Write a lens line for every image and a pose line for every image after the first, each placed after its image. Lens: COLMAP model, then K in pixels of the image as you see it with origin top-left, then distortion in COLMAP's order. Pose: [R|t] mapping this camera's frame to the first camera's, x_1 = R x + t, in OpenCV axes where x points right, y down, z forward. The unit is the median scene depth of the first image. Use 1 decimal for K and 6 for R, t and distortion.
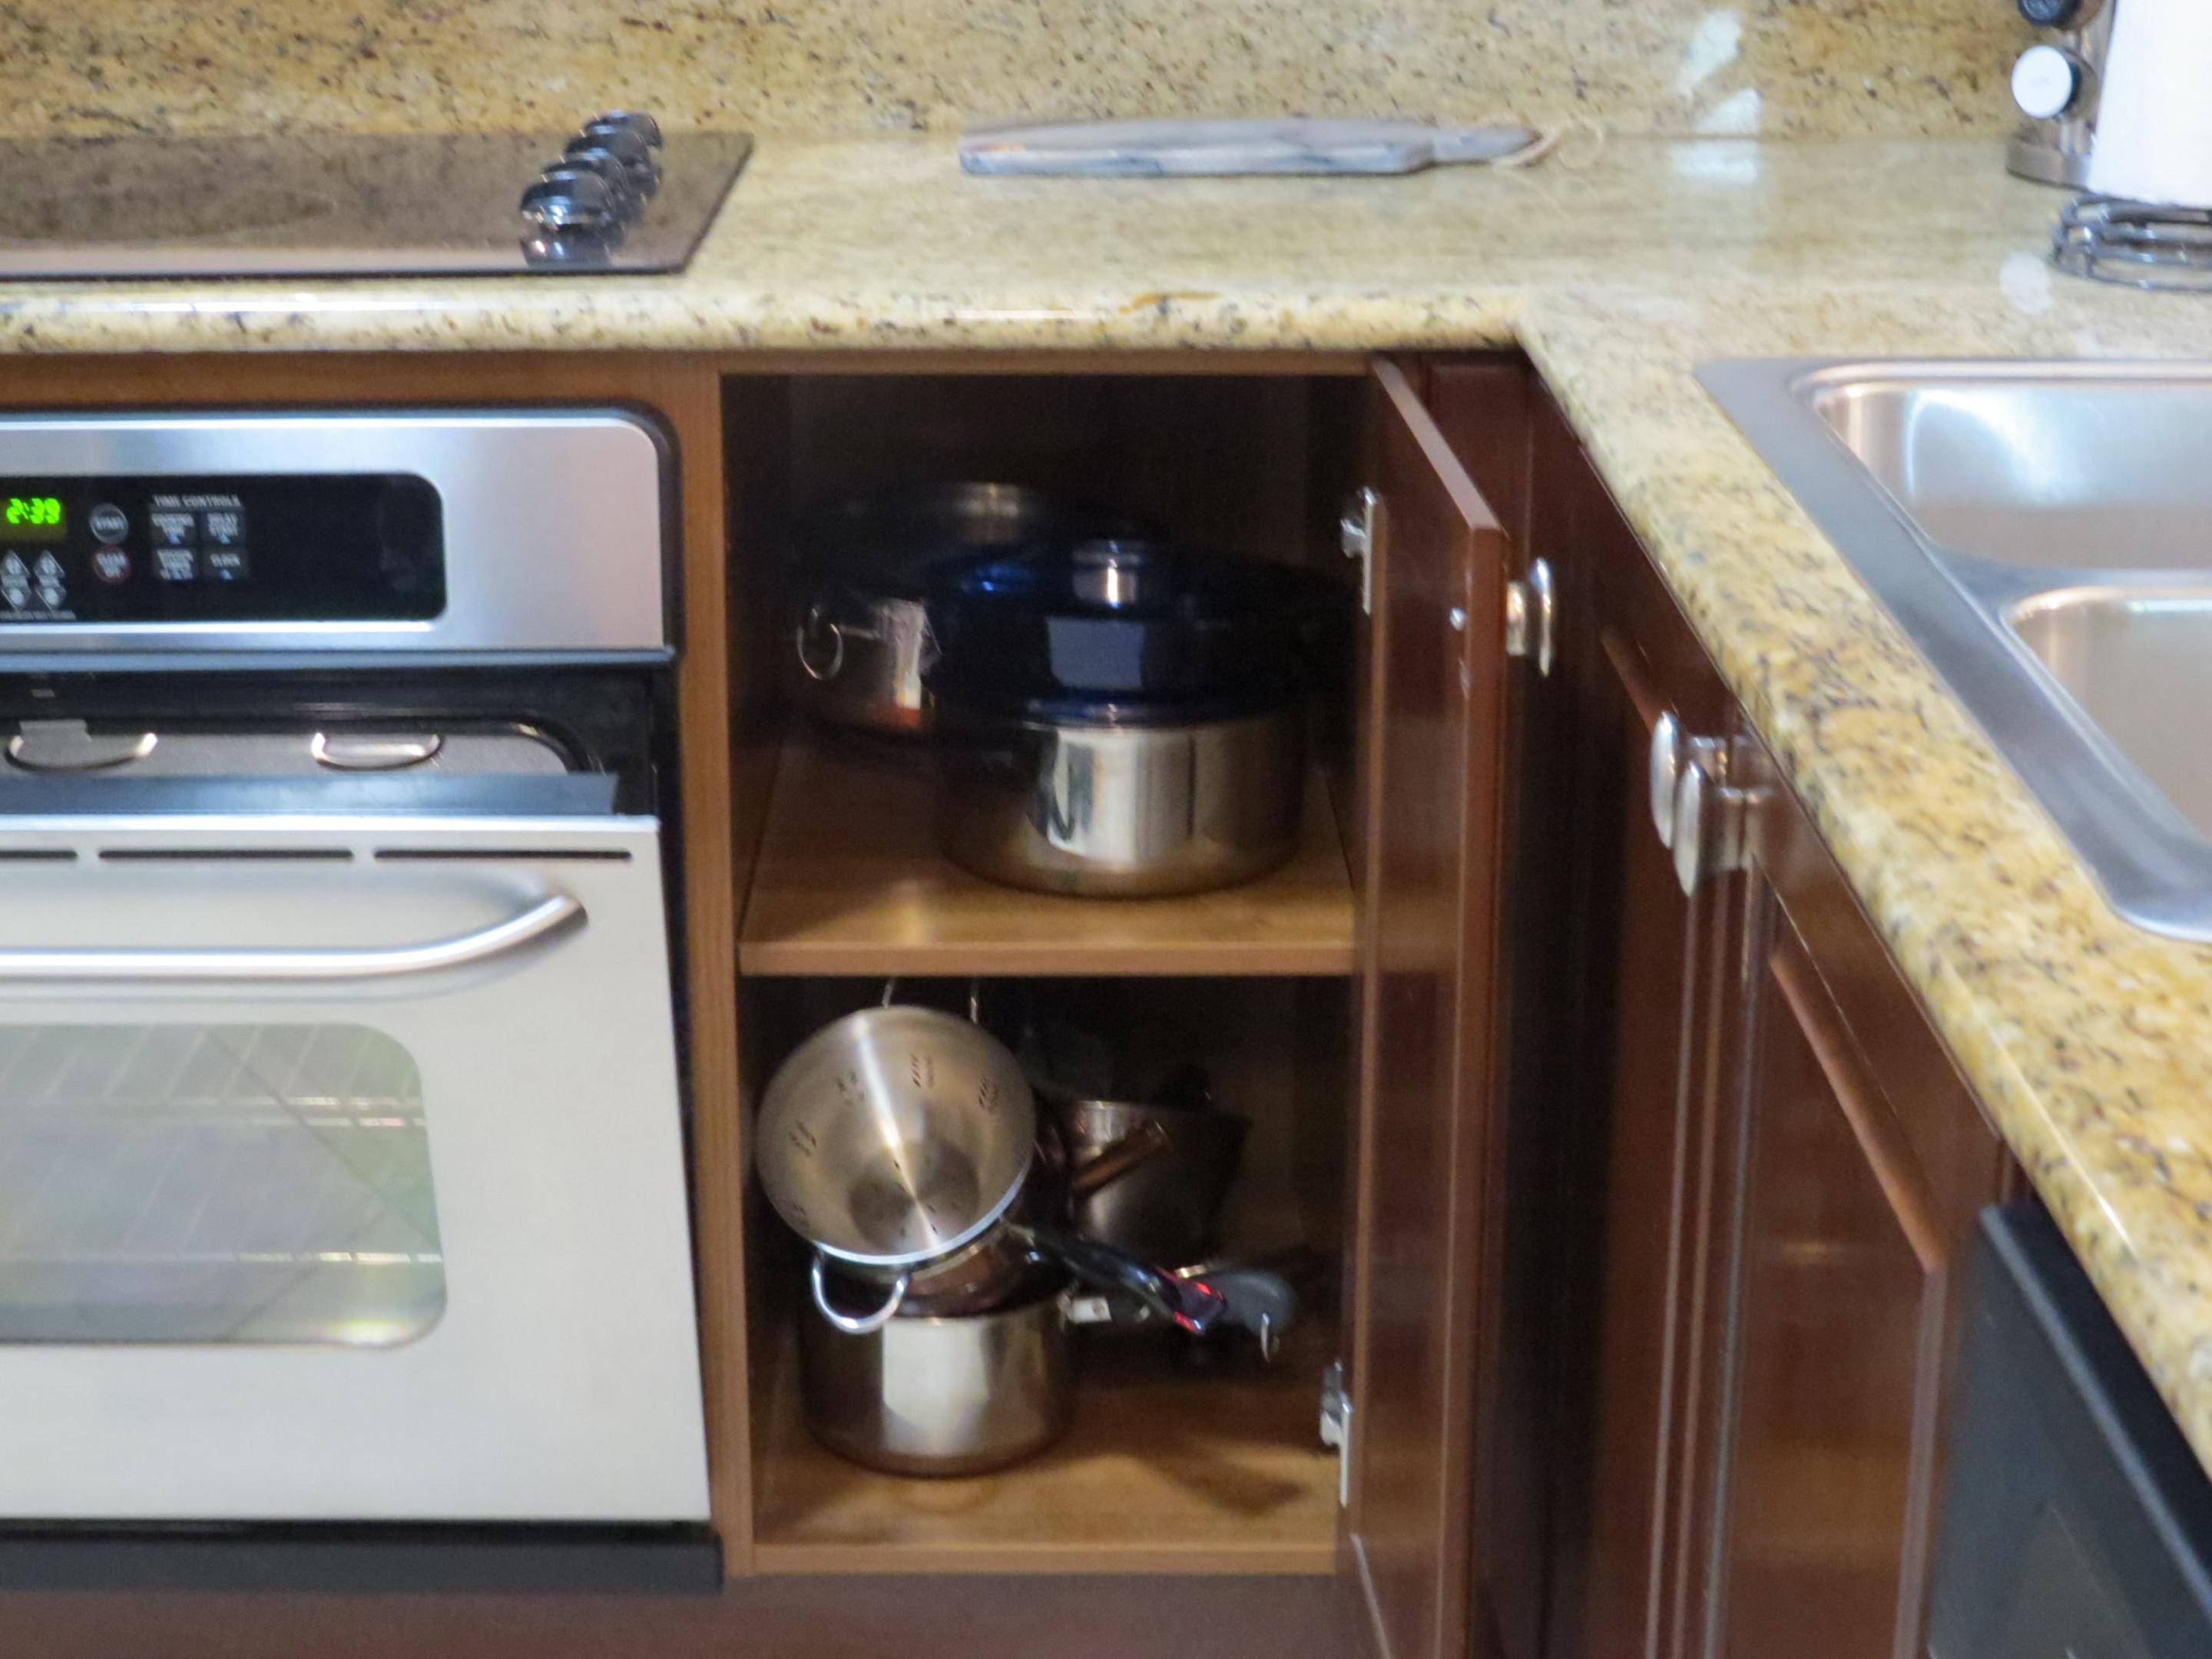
lens RADIAL K [[3927.6, 0, 1110.4], [0, 3927.6, 827.0], [0, 0, 1]] dist [-0.148525, 0.000000]
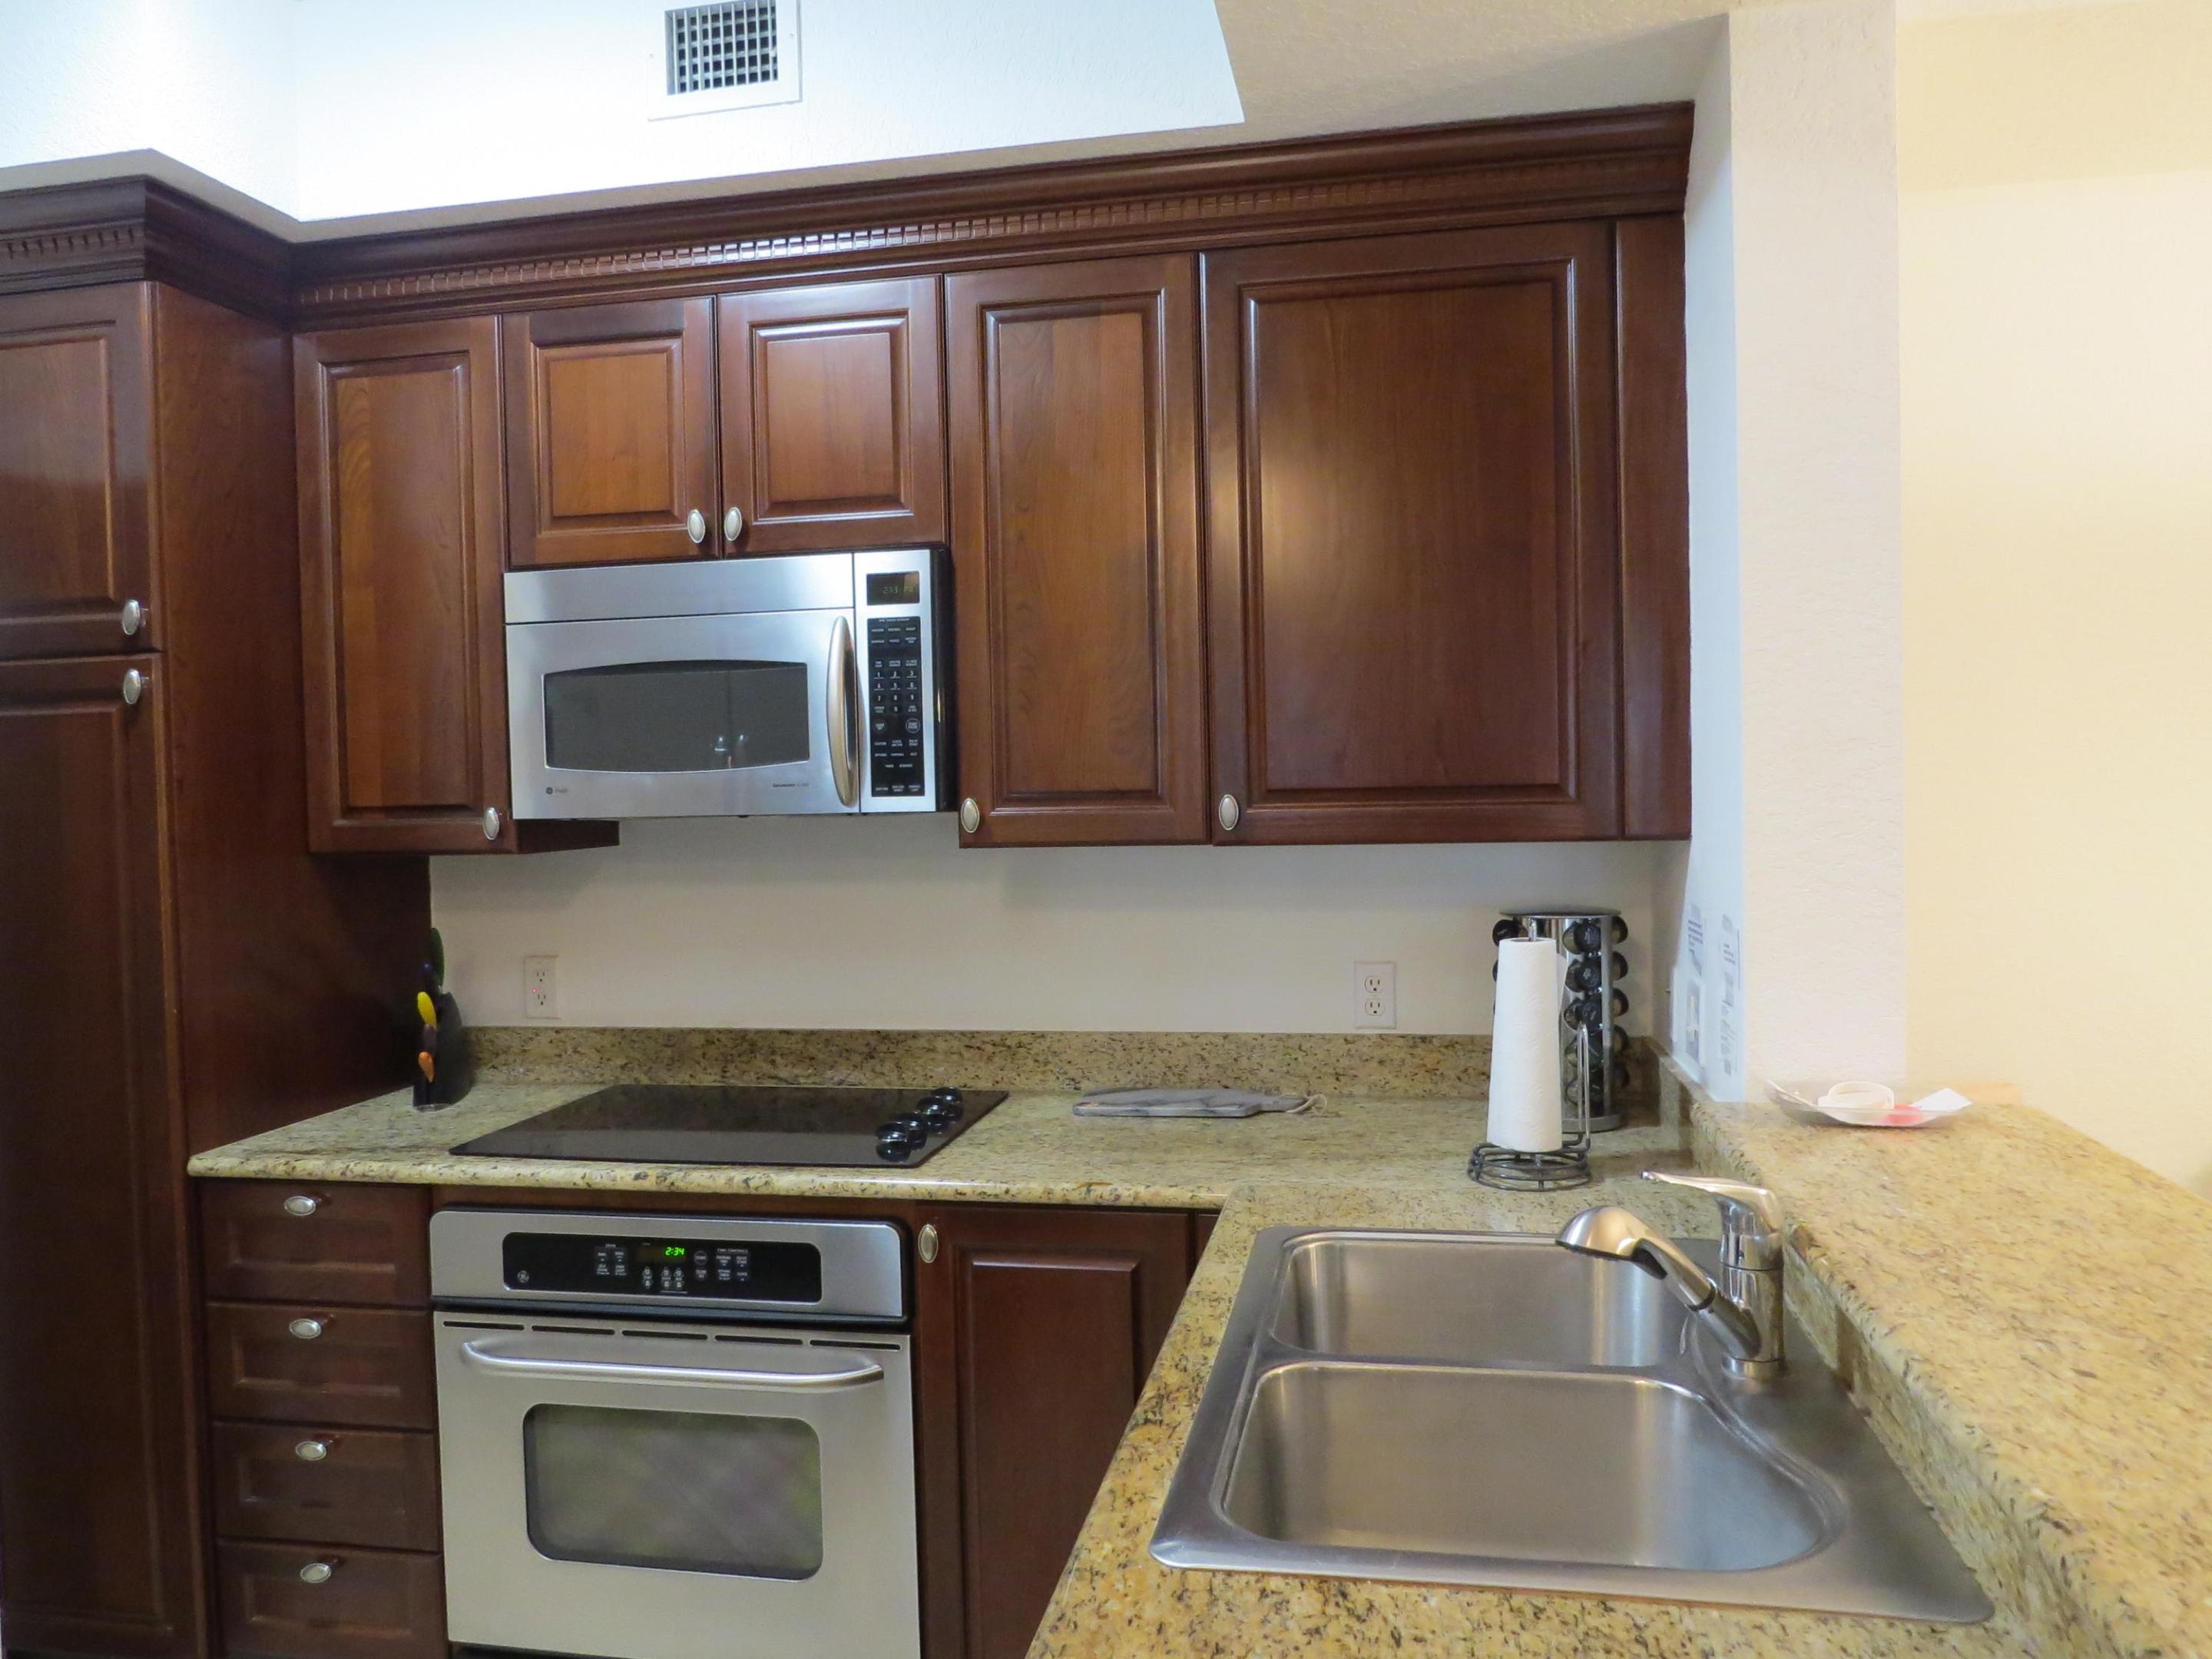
lens RADIAL K [[1616.3, 0, 1104.2], [0, 1616.3, 808.6], [0, 0, 1]] dist [-0.014874, 0.008049]
pose [[0.976365, -0.023073, -0.214894, 0.201100], [-0.038917, 0.959264, -0.279816, -0.060671], [0.212597, 0.281566, 0.935694, -0.035813]]
